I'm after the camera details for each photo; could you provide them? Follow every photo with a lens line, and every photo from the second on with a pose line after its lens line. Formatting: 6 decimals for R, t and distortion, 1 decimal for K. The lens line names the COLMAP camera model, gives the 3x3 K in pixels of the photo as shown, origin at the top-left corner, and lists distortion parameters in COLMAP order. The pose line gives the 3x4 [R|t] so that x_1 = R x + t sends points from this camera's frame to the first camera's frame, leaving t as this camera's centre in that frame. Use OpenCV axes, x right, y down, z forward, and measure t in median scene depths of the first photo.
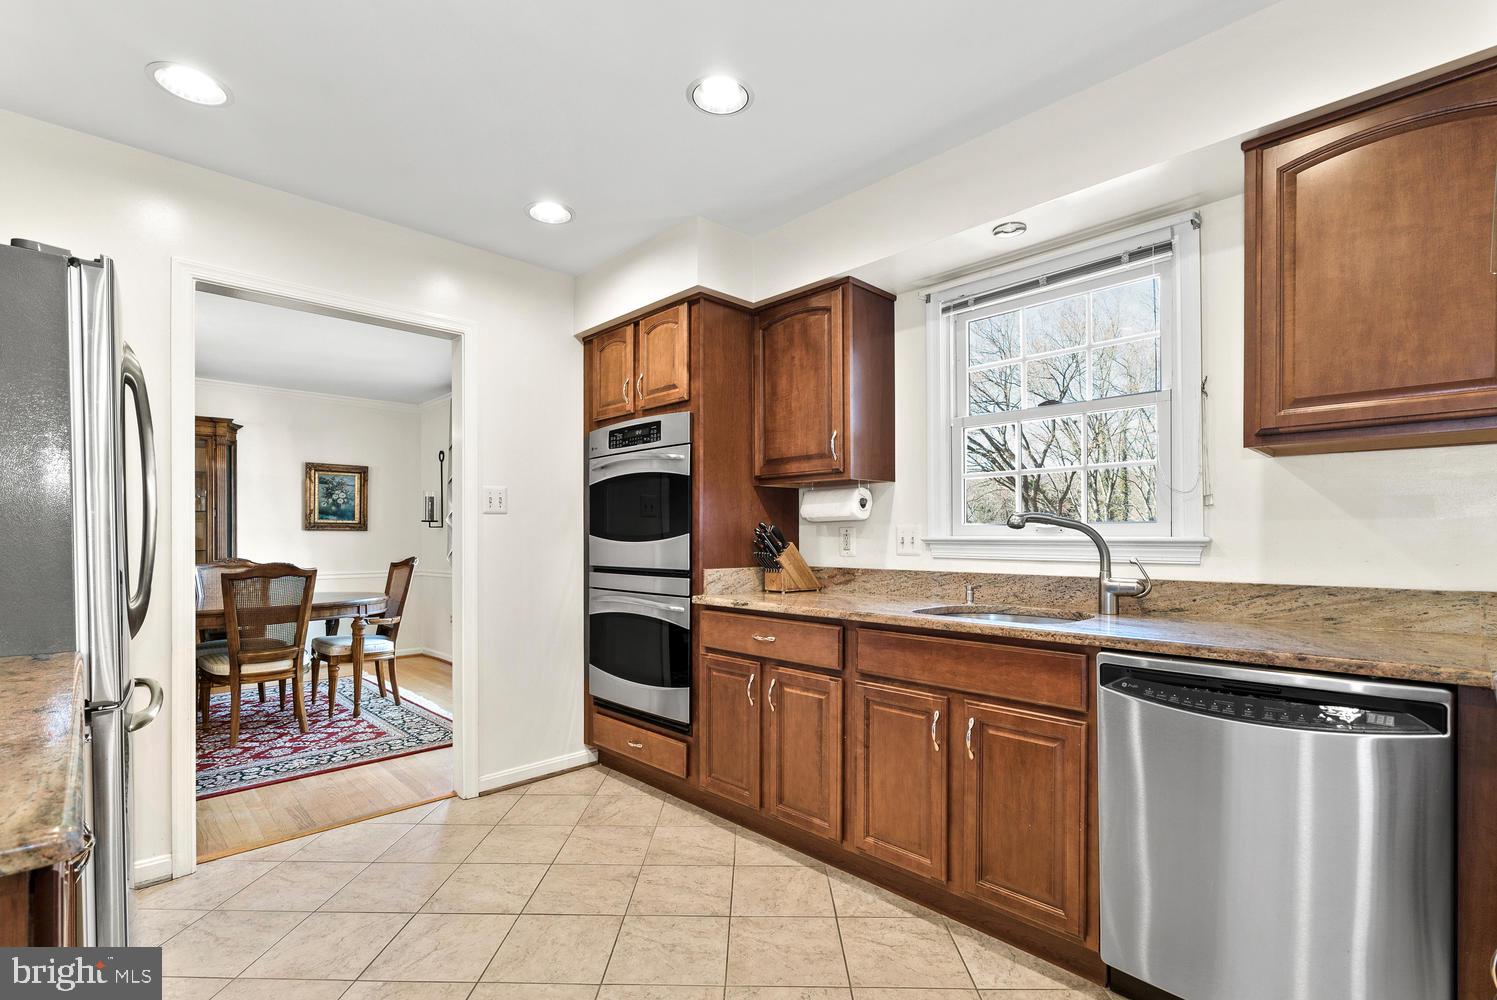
lens RADIAL K [[688.6, 0, 744.7], [0, 688.6, 530.7], [0, 0, 1]] dist [-0.001828, -0.000036]
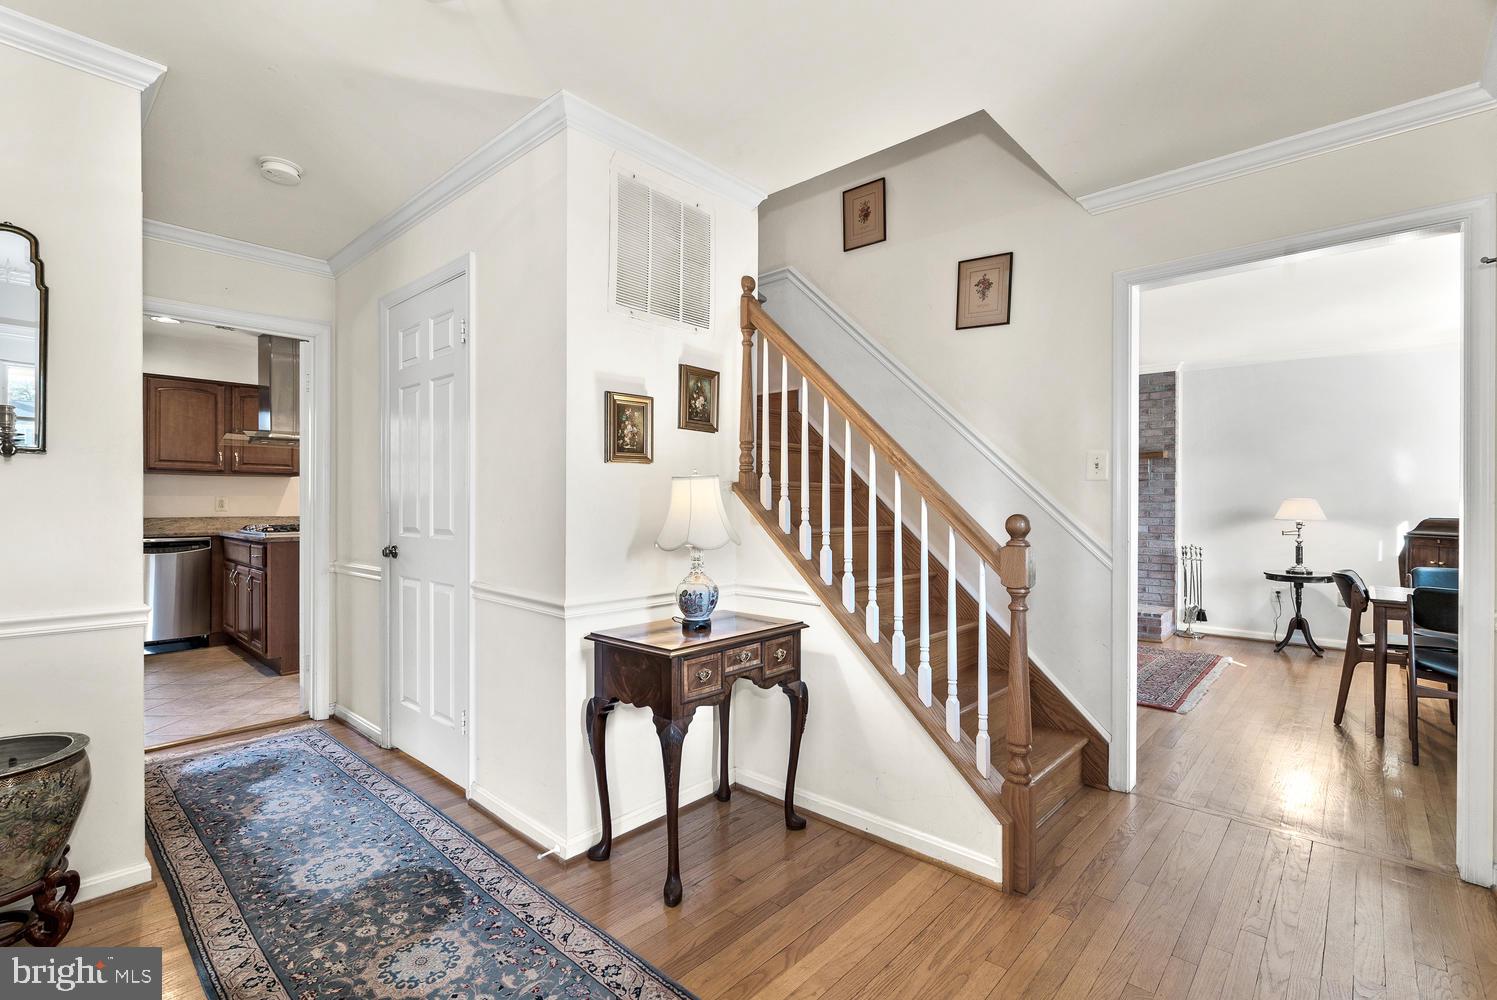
lens RADIAL K [[682.4, 0, 742.2], [0, 682.4, 519.0], [0, 0, 1]] dist [0.001582, 0.000313]
pose [[-0.060910, -0.023688, 0.997862, -1.248530], [-0.007610, 0.999700, 0.023268, -0.001735], [-0.998114, -0.006176, -0.061072, -0.746929]]
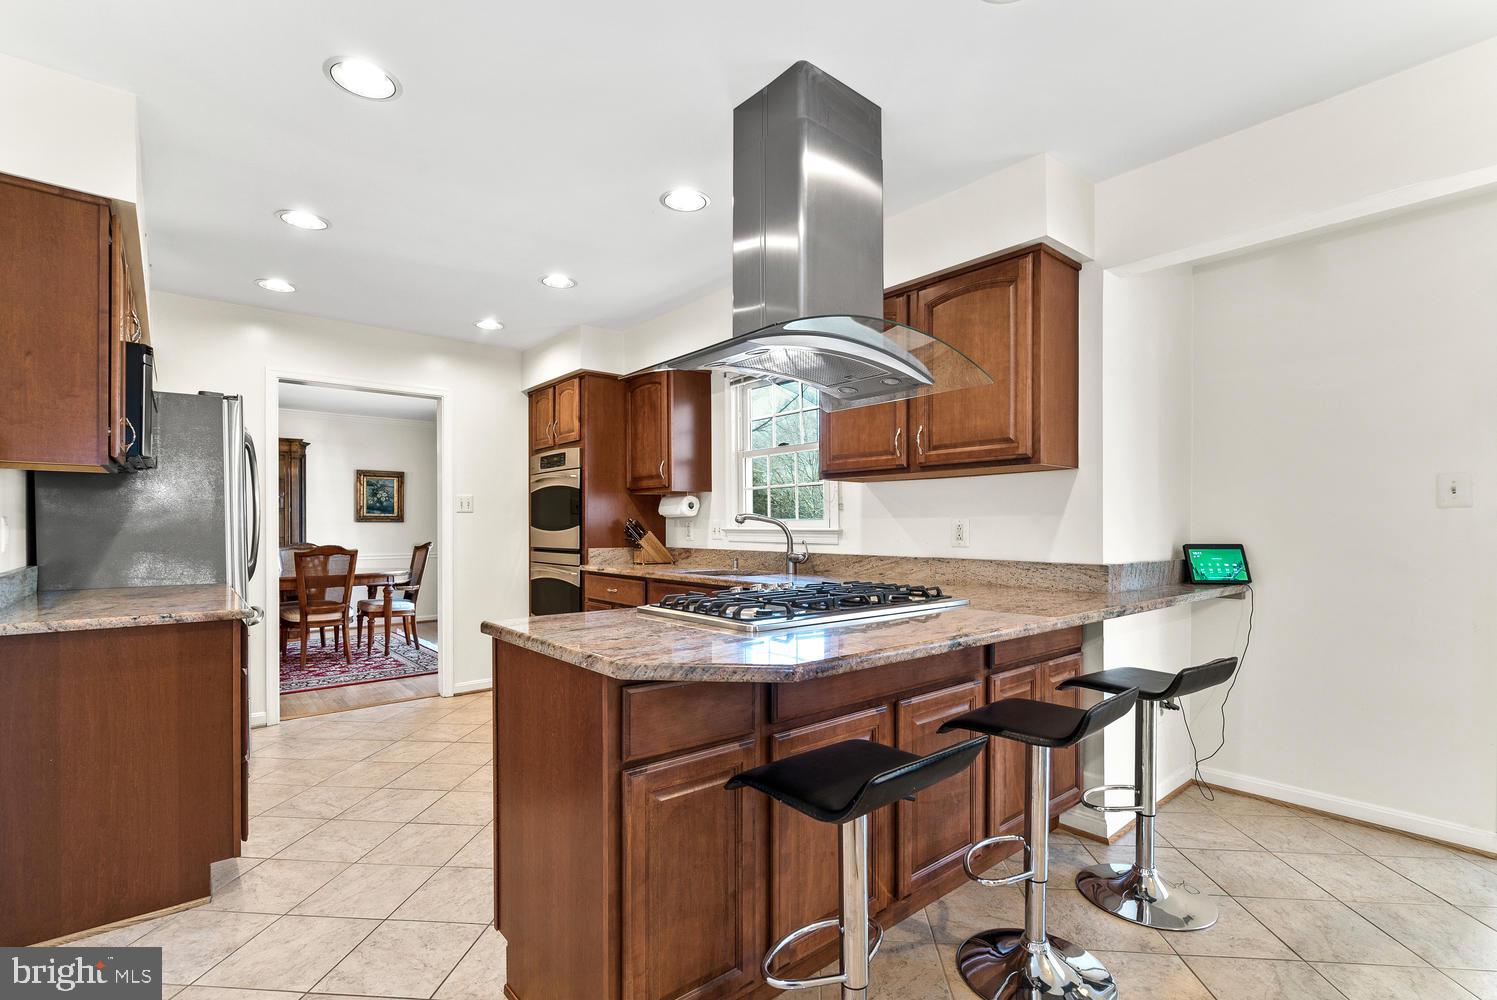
lens RADIAL K [[682.4, 0, 742.2], [0, 682.4, 519.0], [0, 0, 1]] dist [0.001582, 0.000313]
pose [[0.997407, -0.001293, -0.071950, 0.339879], [0.001268, 0.999999, -0.000397, -0.008353], [0.071950, 0.000305, 0.997408, -0.440639]]
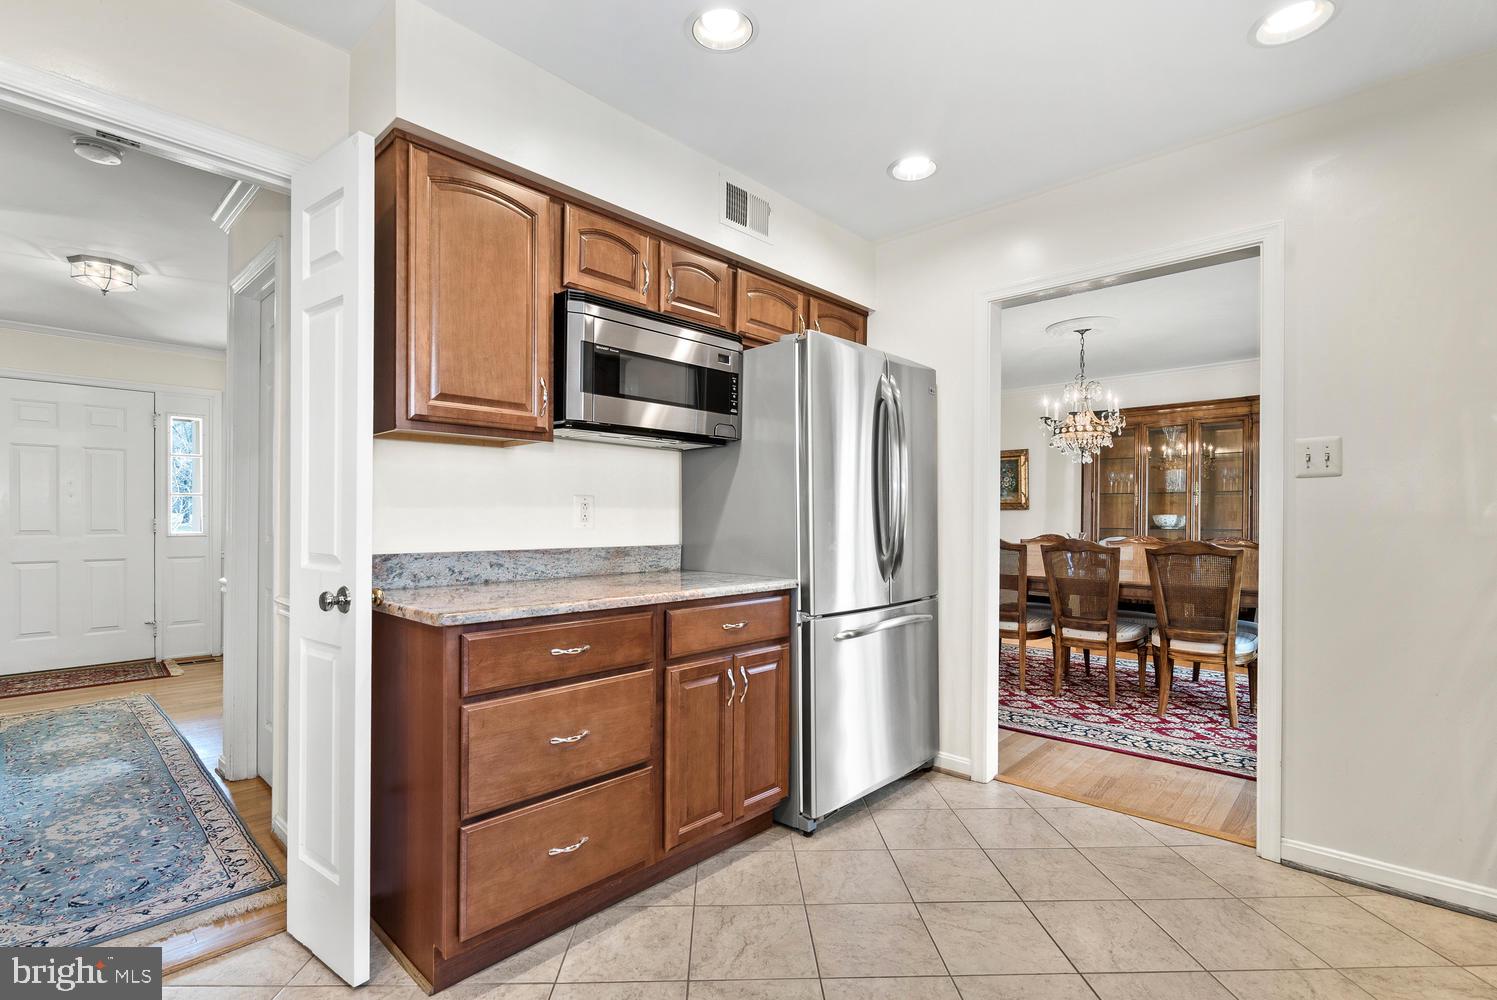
lens RADIAL K [[682.4, 0, 742.2], [0, 682.4, 519.0], [0, 0, 1]] dist [0.001582, 0.000313]
pose [[0.054335, -0.000030, -0.998523, 0.286690], [0.003552, 0.999994, 0.000164, 0.015327], [0.998516, -0.003556, 0.054335, 0.357596]]
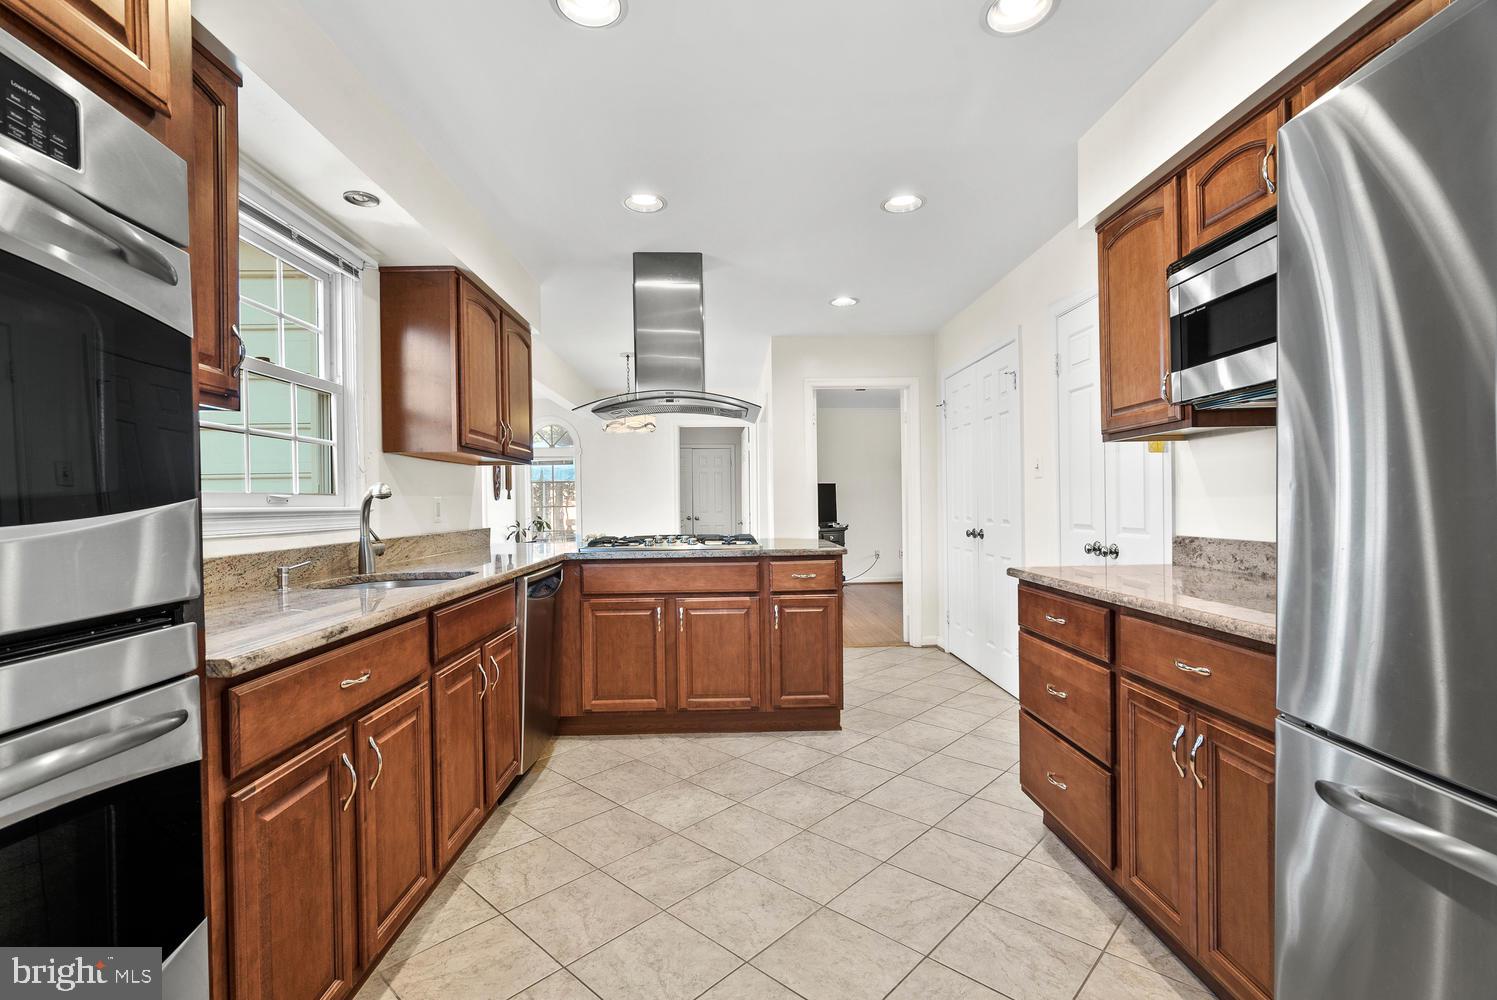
lens RADIAL K [[665.1, 0, 748.3], [0, 665.1, 512.7], [0, 0, 1]] dist [-0.003089, -0.000294]
pose [[-0.742211, 0.002854, 0.670160, -0.449102], [0.009415, 0.999937, 0.006169, 0.011461], [-0.670100, 0.010888, -0.742191, 0.901450]]
